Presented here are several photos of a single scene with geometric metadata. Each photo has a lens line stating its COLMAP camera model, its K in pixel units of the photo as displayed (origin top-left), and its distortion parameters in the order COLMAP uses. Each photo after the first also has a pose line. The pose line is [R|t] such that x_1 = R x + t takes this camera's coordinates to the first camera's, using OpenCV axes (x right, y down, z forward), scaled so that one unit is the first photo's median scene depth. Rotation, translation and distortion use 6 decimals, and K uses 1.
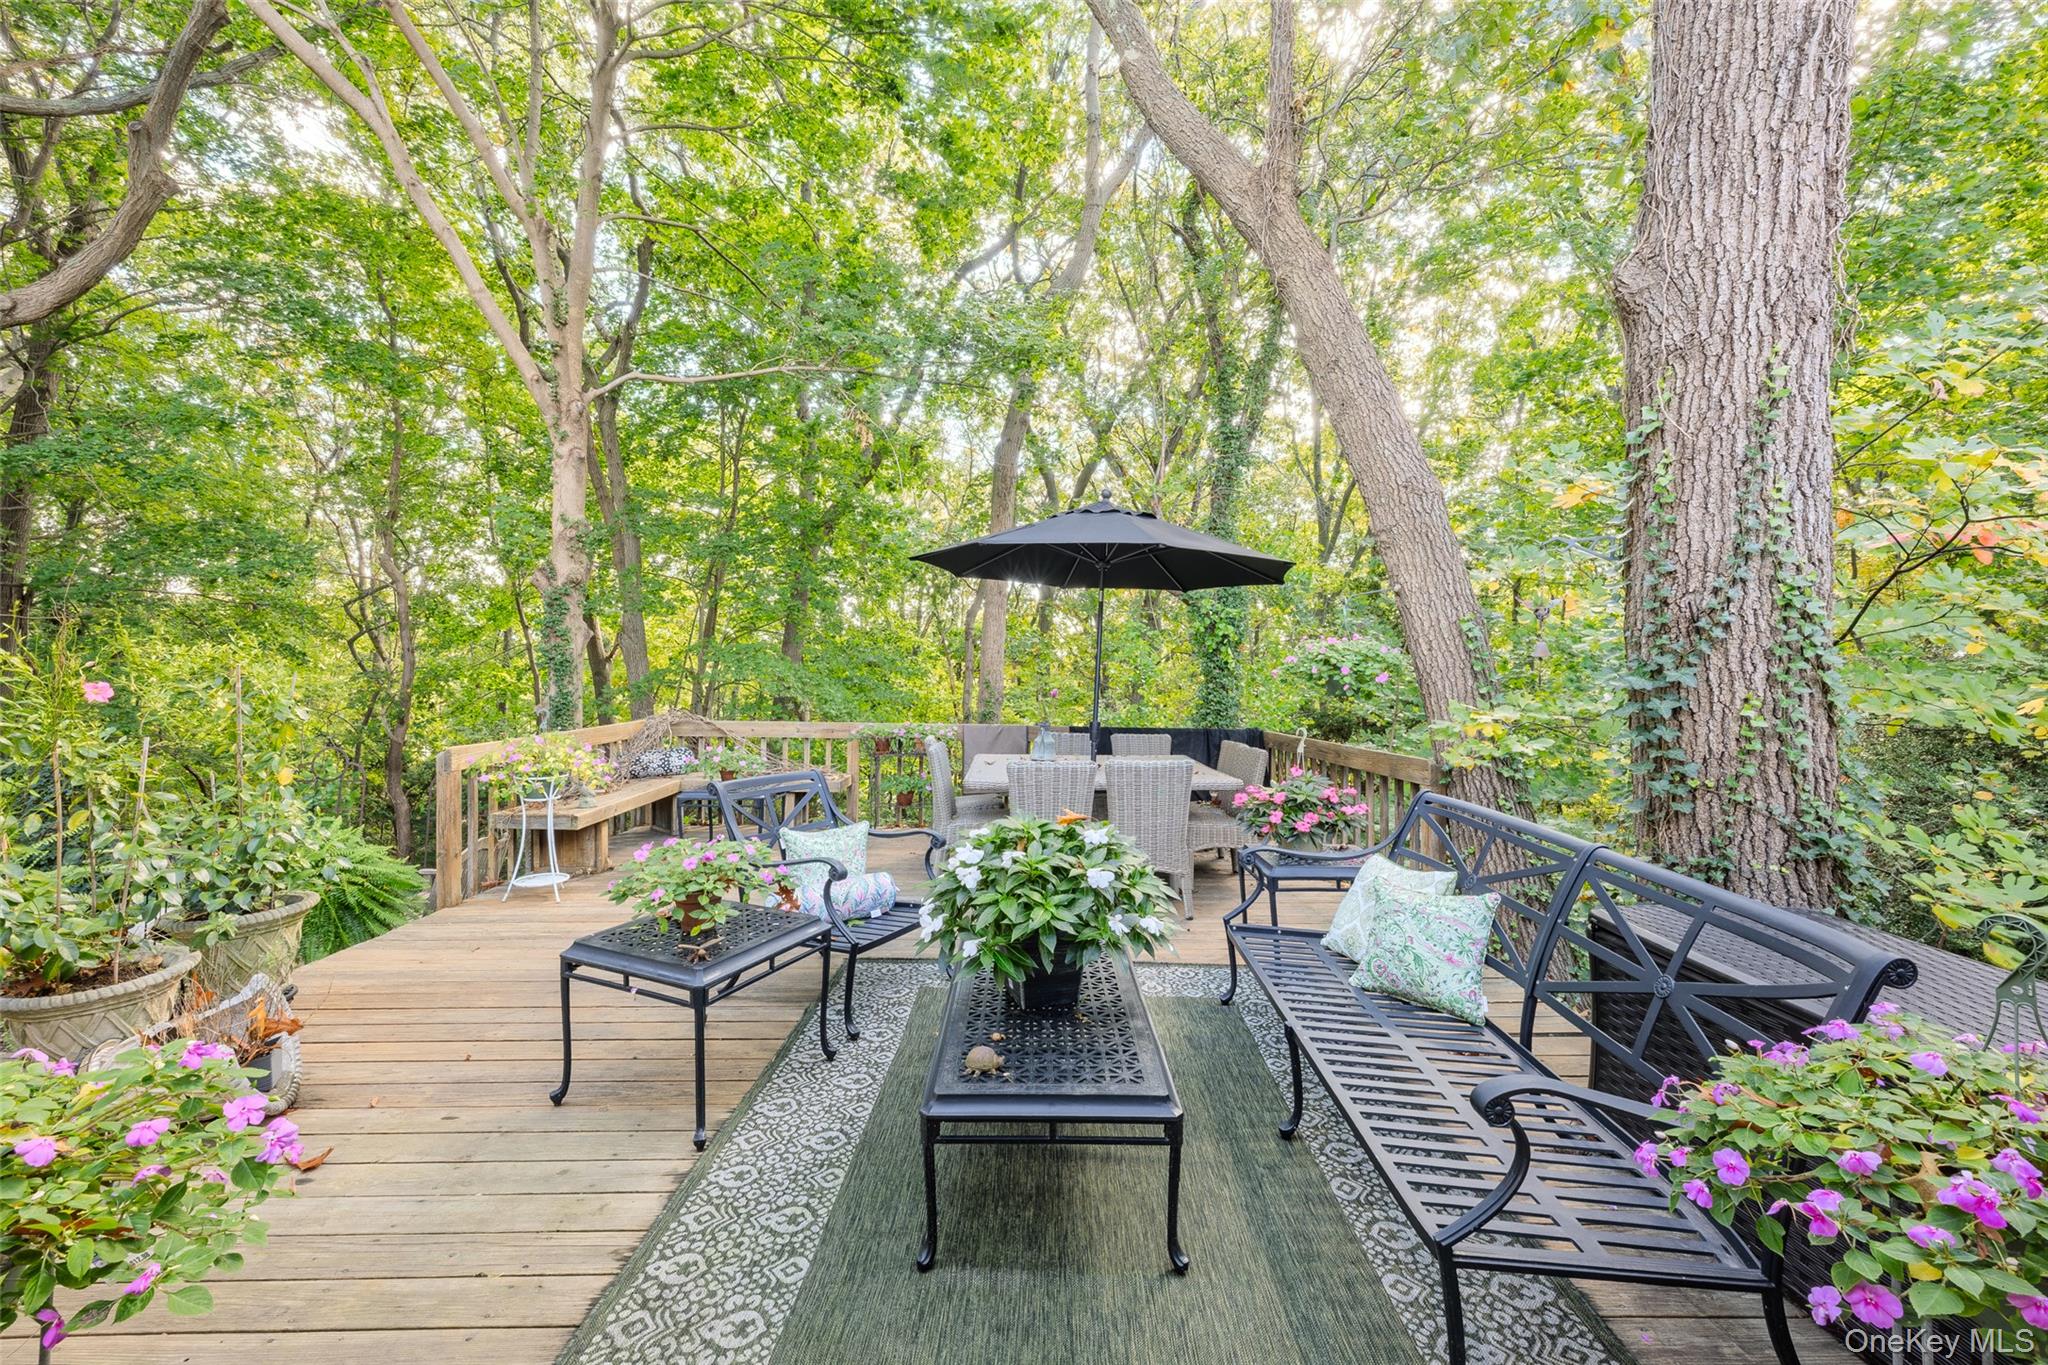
lens RADIAL K [[828.4, 0, 1029.7], [0, 828.4, 687.7], [0, 0, 1]] dist [0.009499, -0.000638]
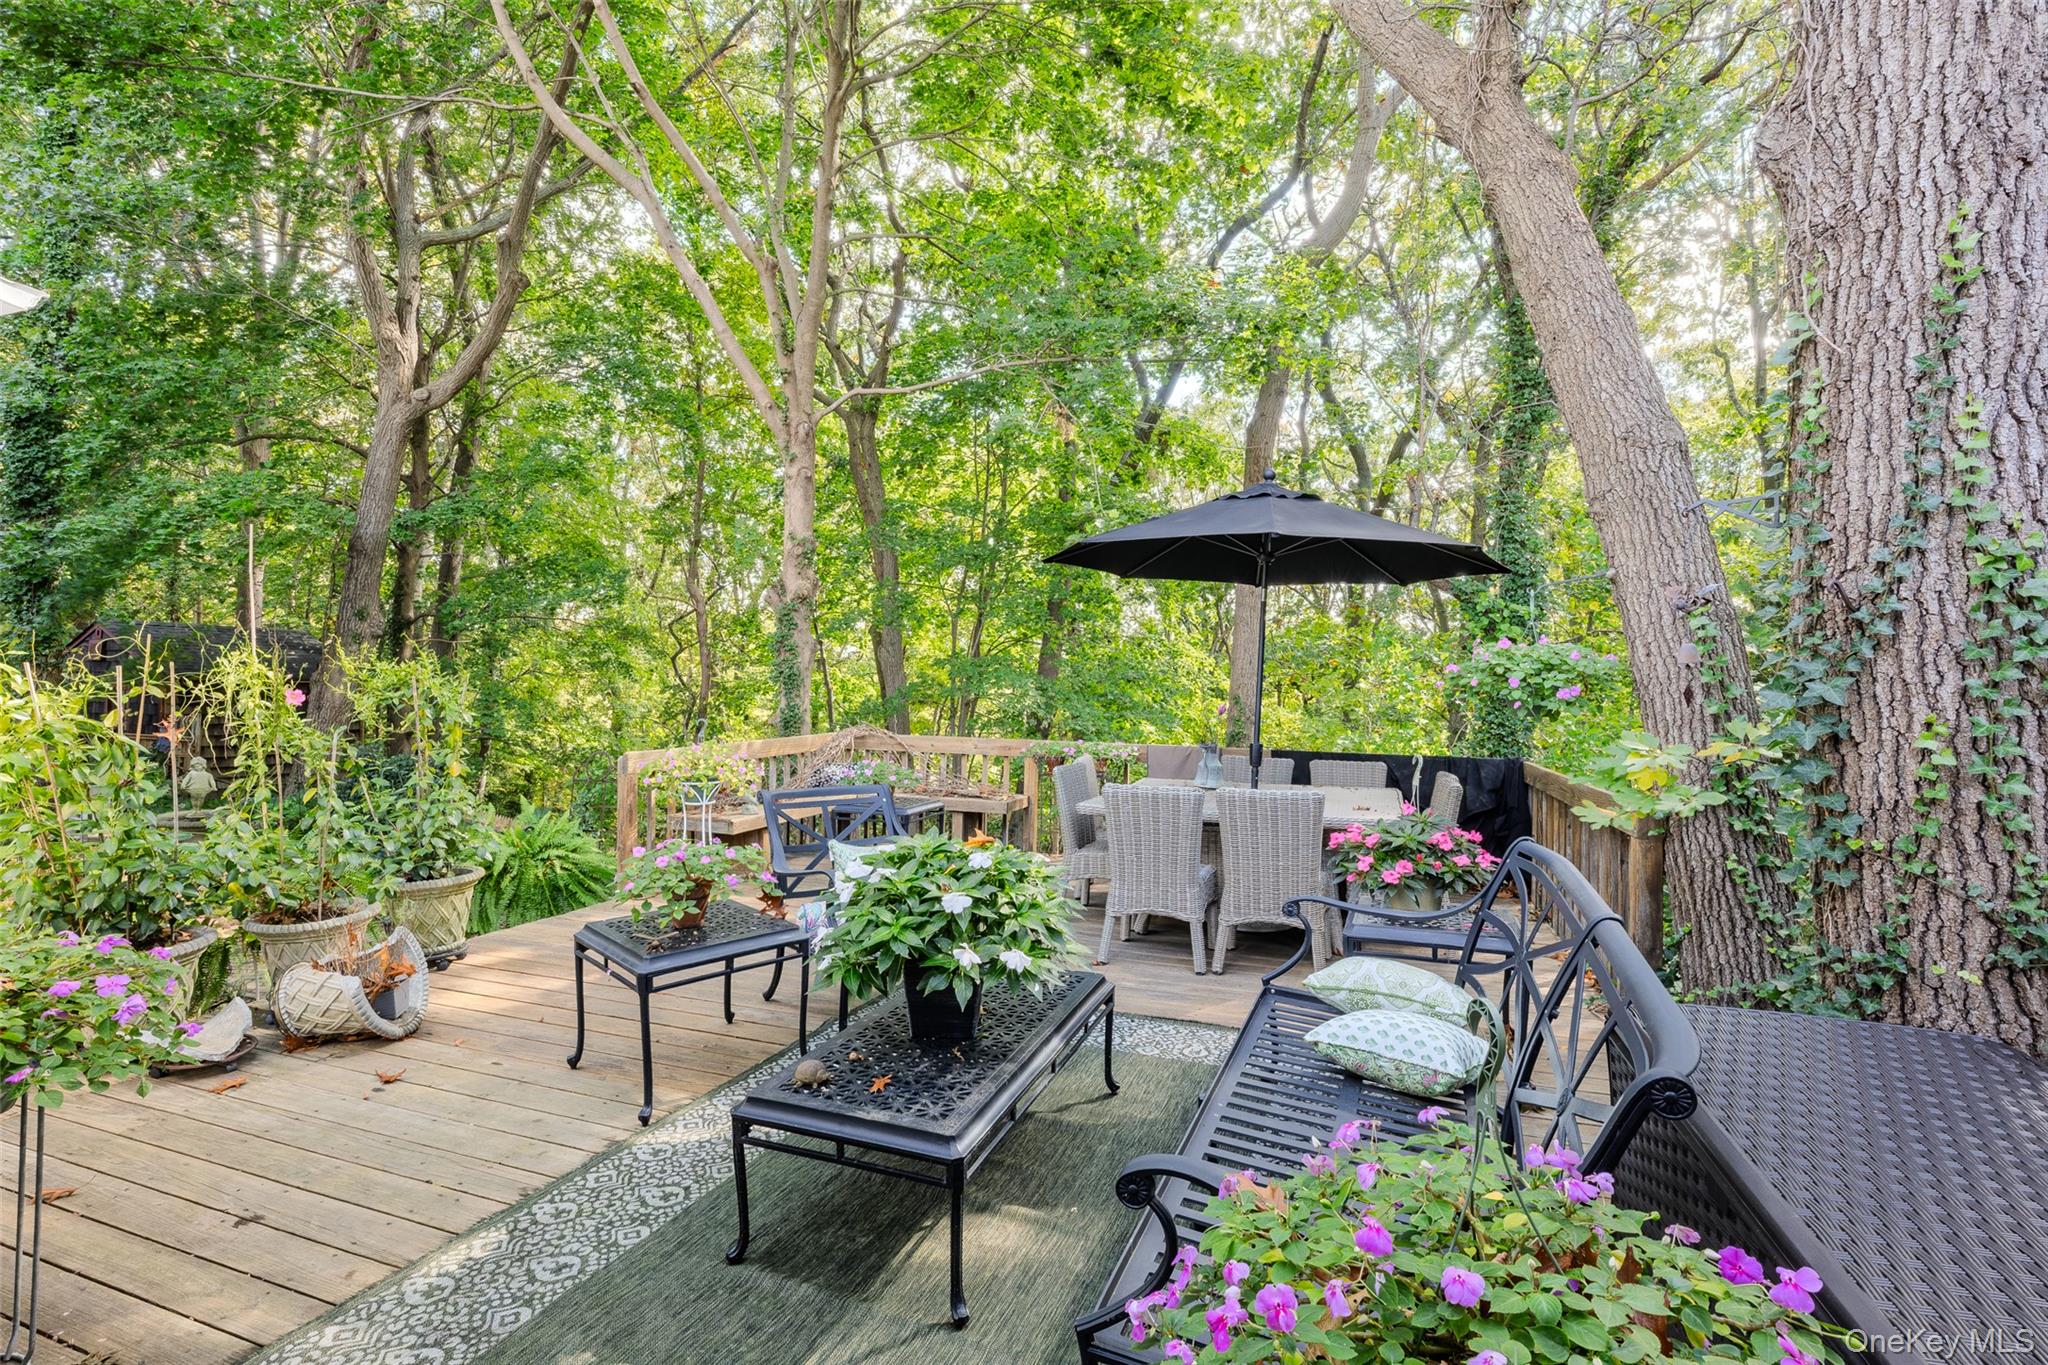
lens RADIAL K [[947.1, 0, 1023.8], [0, 947.1, 687.4], [0, 0, 1]] dist [-0.011910, -0.000295]
pose [[0.933083, 0.001705, -0.359656, 0.445213], [-0.008028, 0.999838, -0.016088, 0.002078], [0.359571, 0.017899, 0.932946, 0.020244]]
